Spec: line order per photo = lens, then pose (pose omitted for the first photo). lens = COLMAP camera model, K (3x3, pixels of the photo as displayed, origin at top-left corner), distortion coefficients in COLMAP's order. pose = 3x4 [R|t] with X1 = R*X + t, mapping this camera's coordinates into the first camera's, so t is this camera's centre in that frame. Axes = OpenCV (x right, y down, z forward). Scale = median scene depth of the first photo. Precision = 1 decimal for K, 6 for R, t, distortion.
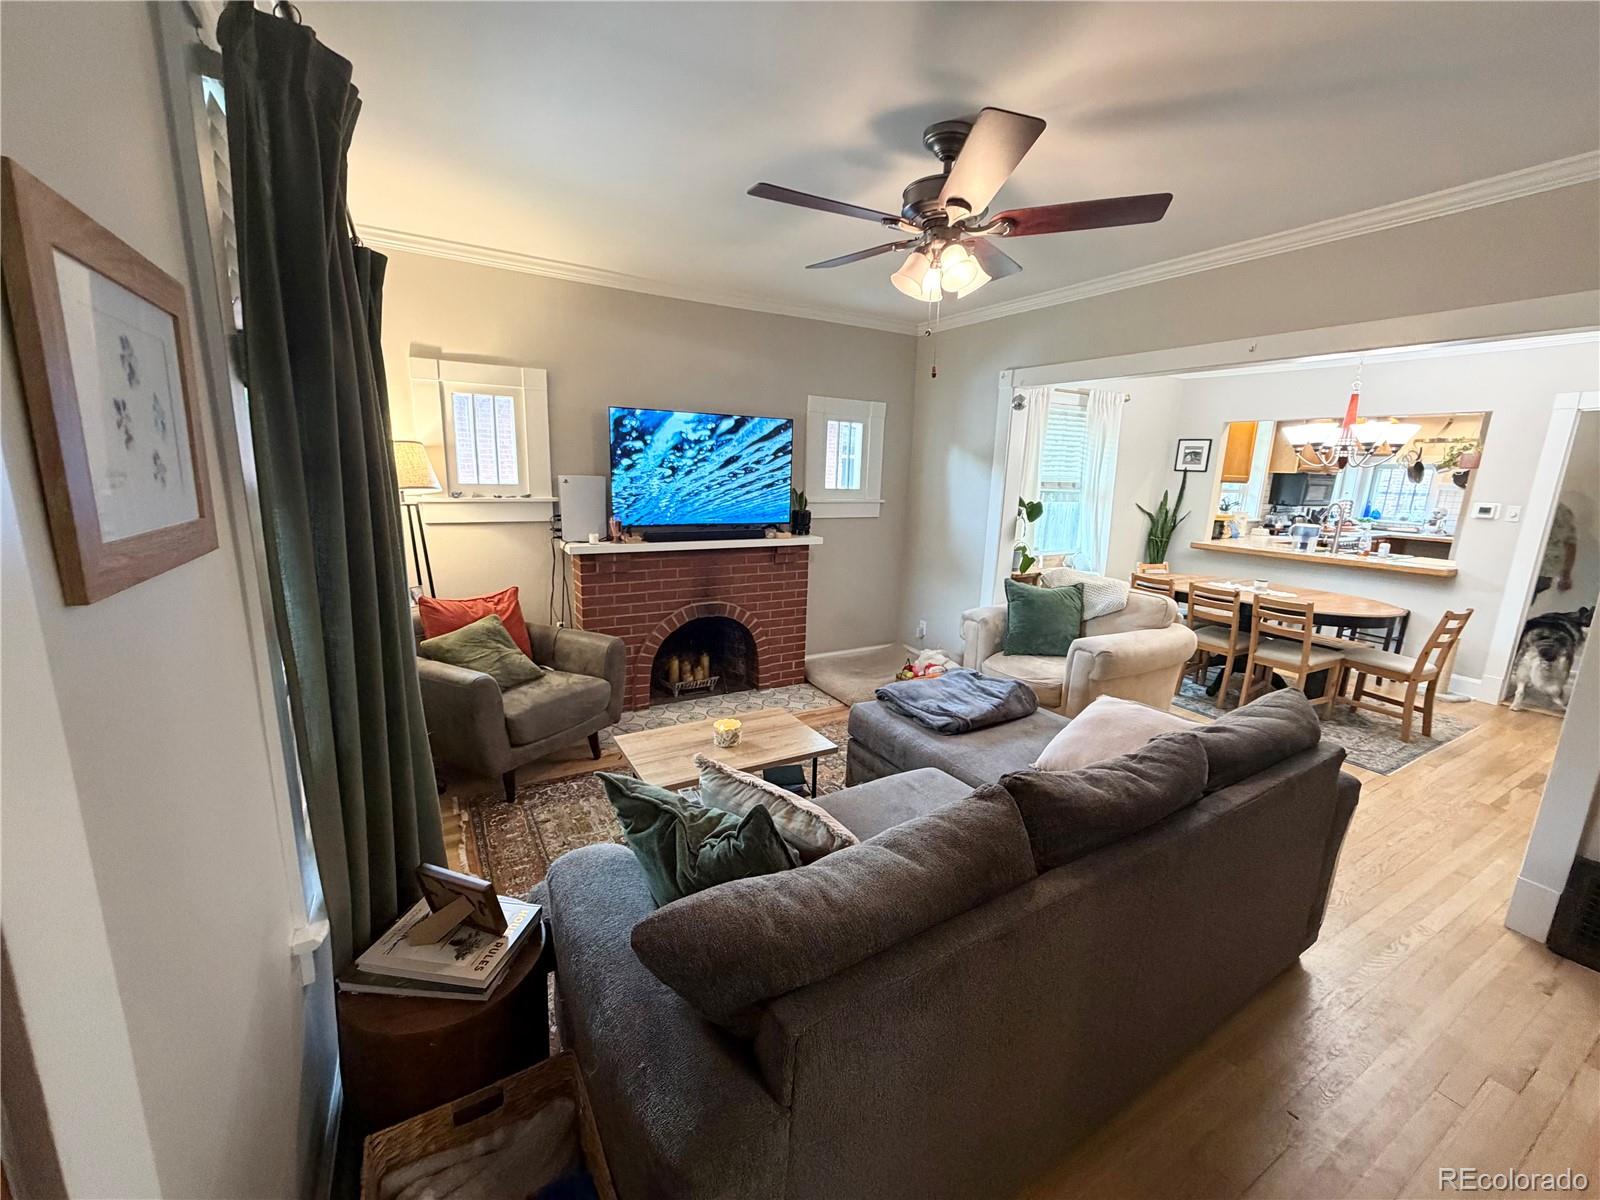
lens RADIAL K [[640.3, 0, 797.2], [0, 640.3, 598.4], [0, 0, 1]] dist [0.003355, -0.000286]
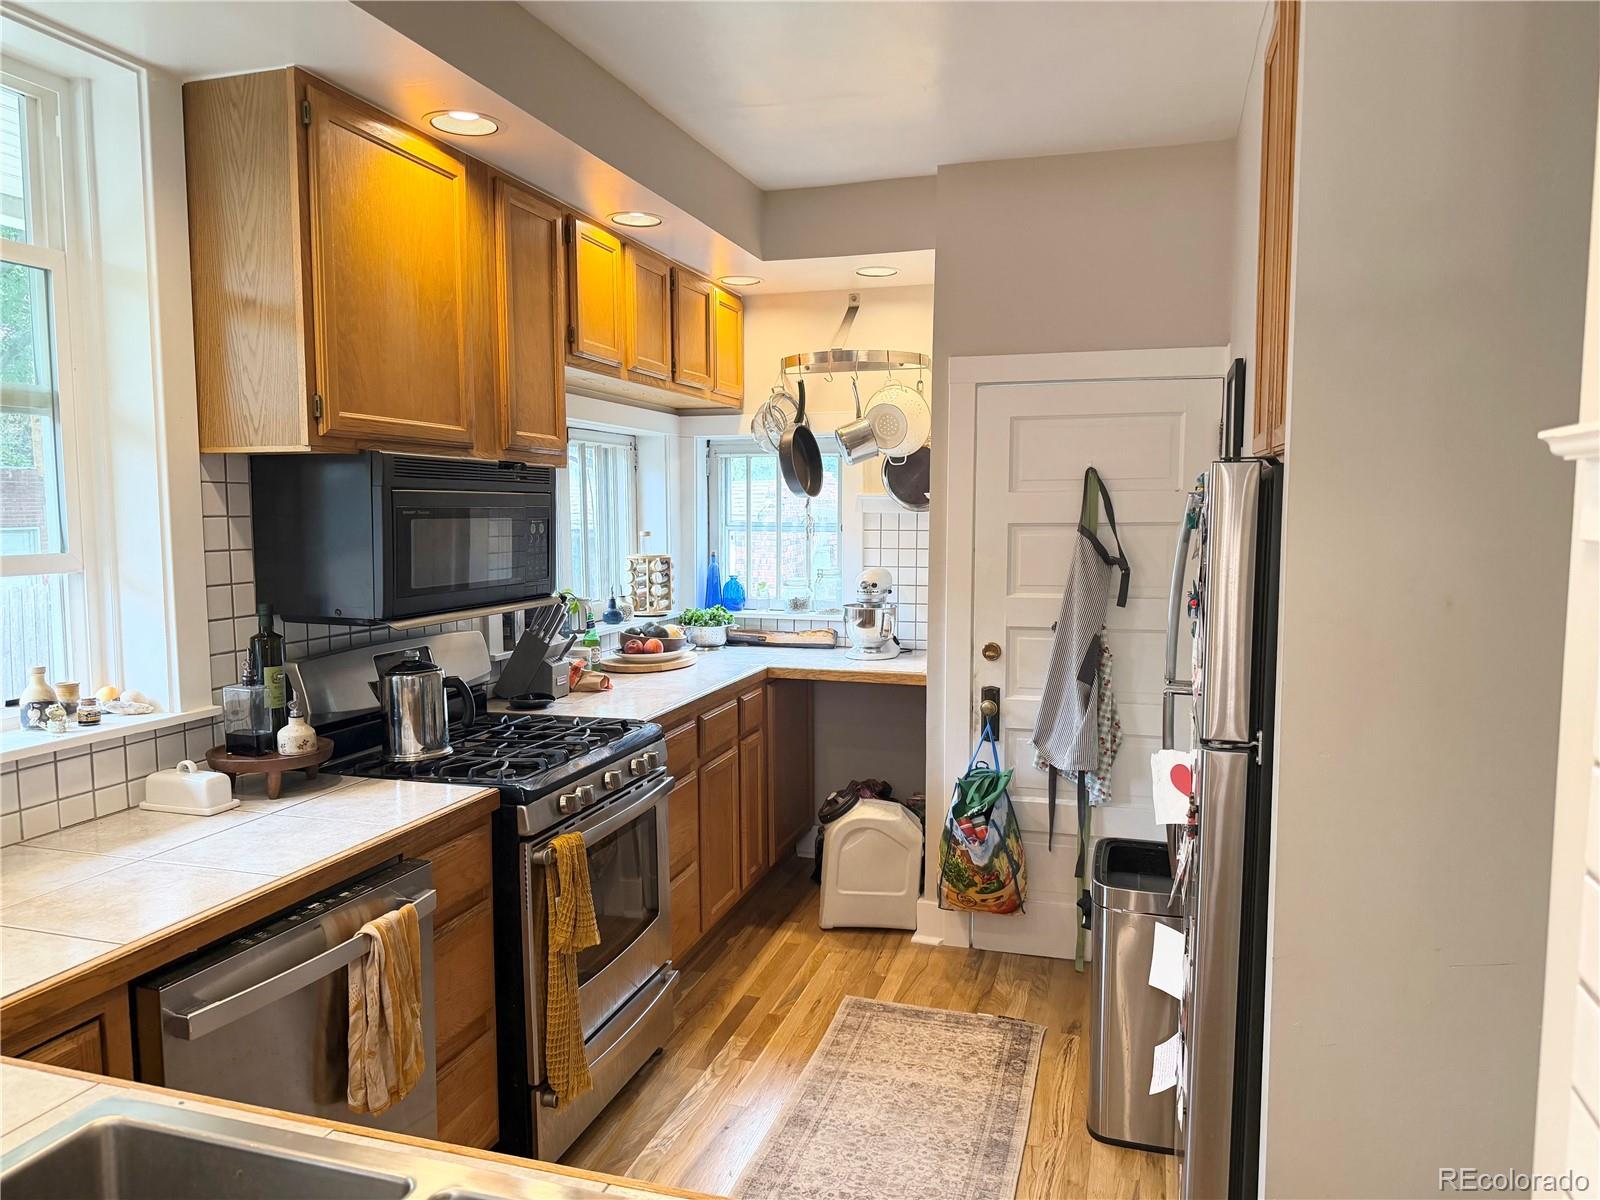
lens RADIAL K [[1128.4, 0, 801.1], [0, 1128.4, 603.1], [0, 0, 1]] dist [0.057179, -0.032298]
pose [[0.735337, -0.089545, 0.671760, 1.144435], [0.160852, 0.985968, -0.044648, -0.201141], [-0.658336, 0.140885, 0.739422, 1.173728]]
